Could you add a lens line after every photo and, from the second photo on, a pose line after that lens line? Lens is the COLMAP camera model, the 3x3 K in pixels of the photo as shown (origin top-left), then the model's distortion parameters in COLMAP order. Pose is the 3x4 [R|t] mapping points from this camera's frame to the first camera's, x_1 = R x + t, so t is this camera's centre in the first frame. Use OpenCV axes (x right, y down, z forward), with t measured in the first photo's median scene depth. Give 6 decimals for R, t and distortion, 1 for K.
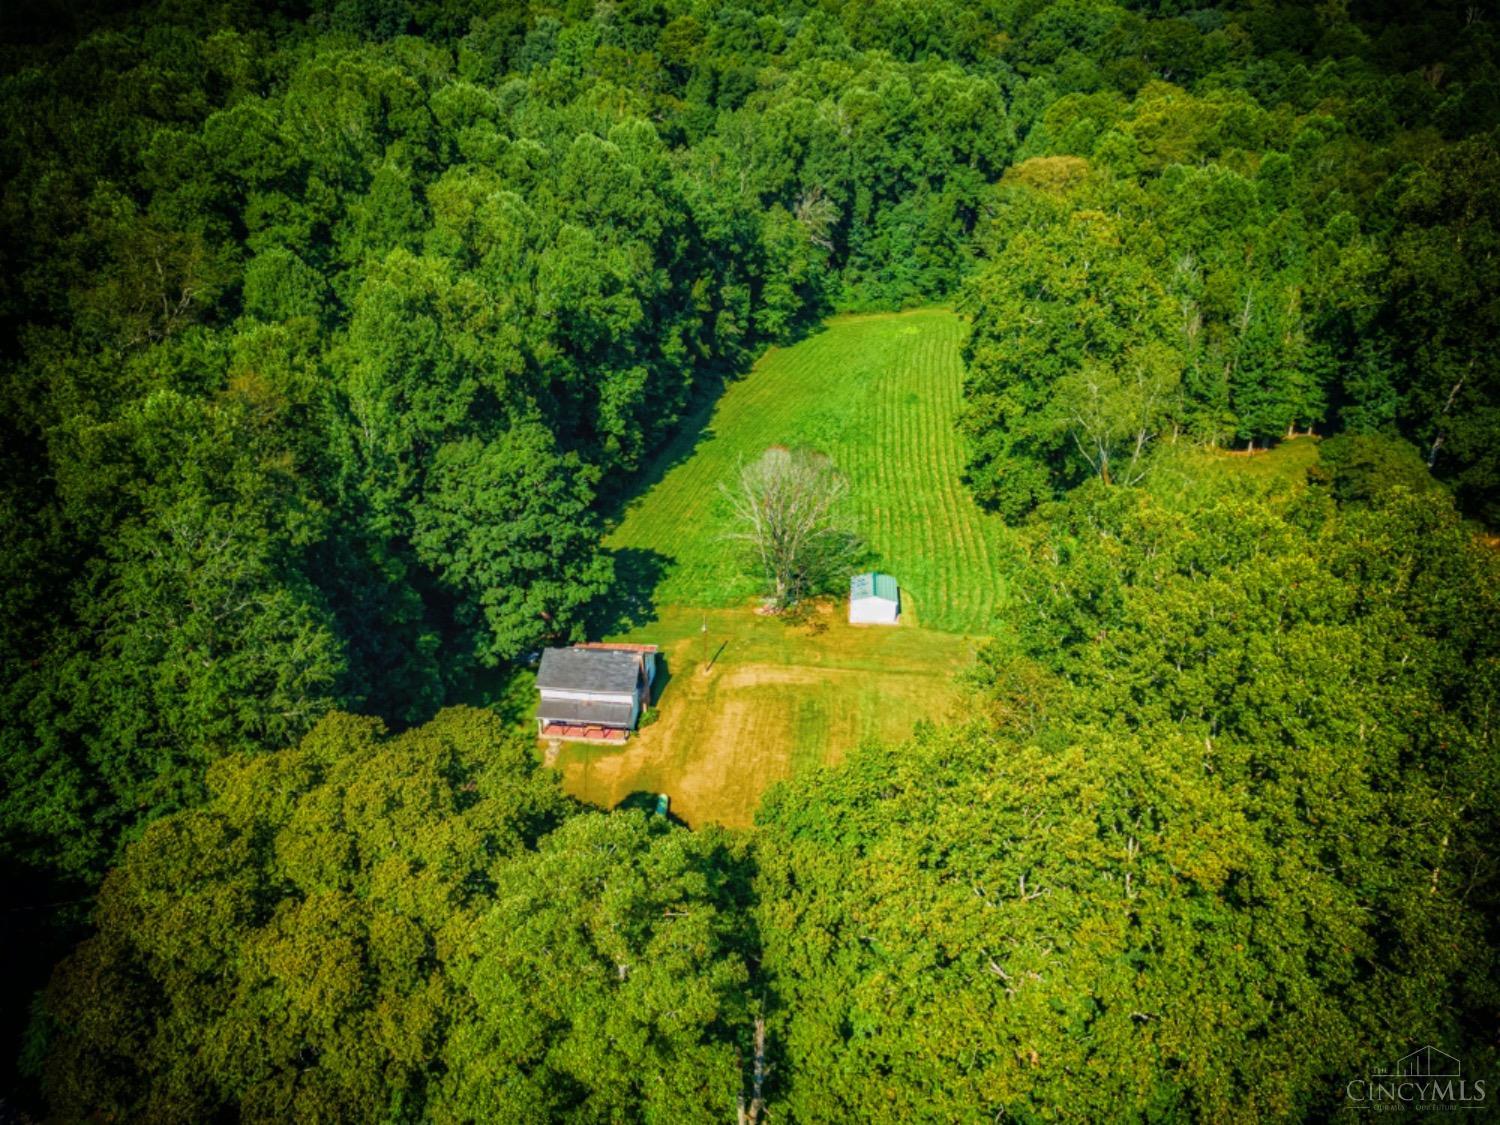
lens RADIAL K [[1082.0, 0, 753.8], [0, 1082.0, 566.3], [0, 0, 1]] dist [0.041766, 0.038844]
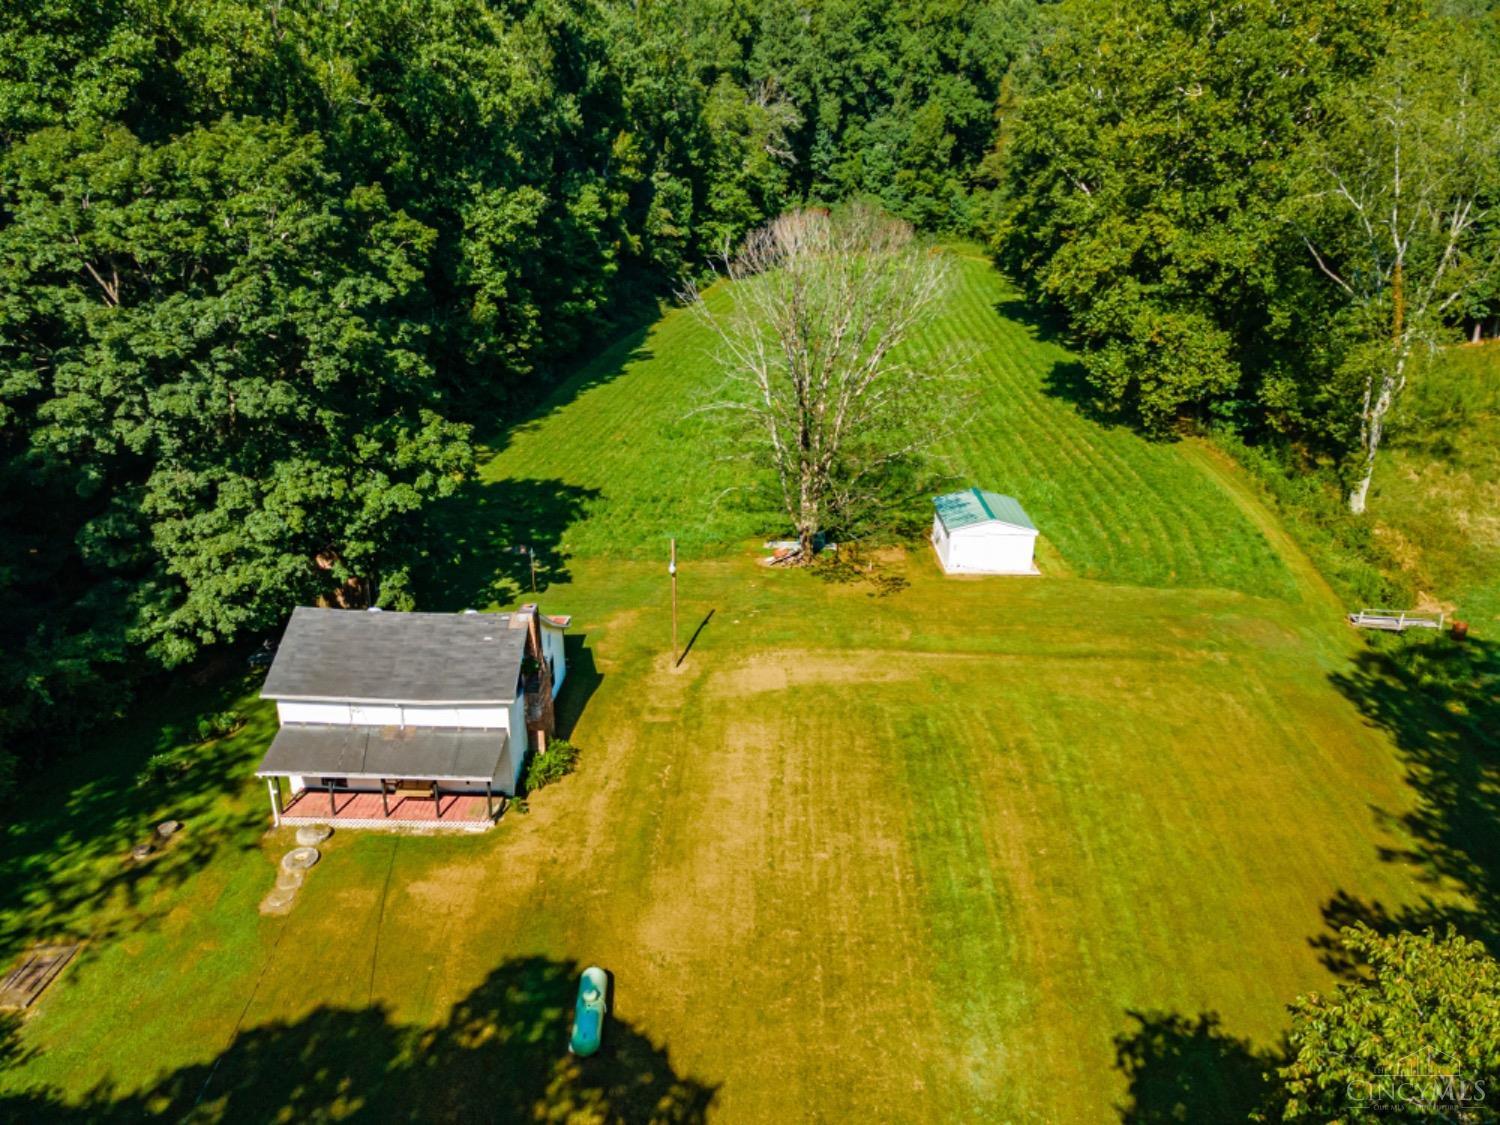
lens RADIAL K [[1082.0, 0, 753.8], [0, 1082.0, 566.3], [0, 0, 1]] dist [0.041766, 0.038844]
pose [[0.996473, -0.025041, 0.080087, -0.046592], [0.031002, 0.996771, -0.074076, 0.089109], [-0.077974, 0.076298, 0.994032, 0.524491]]
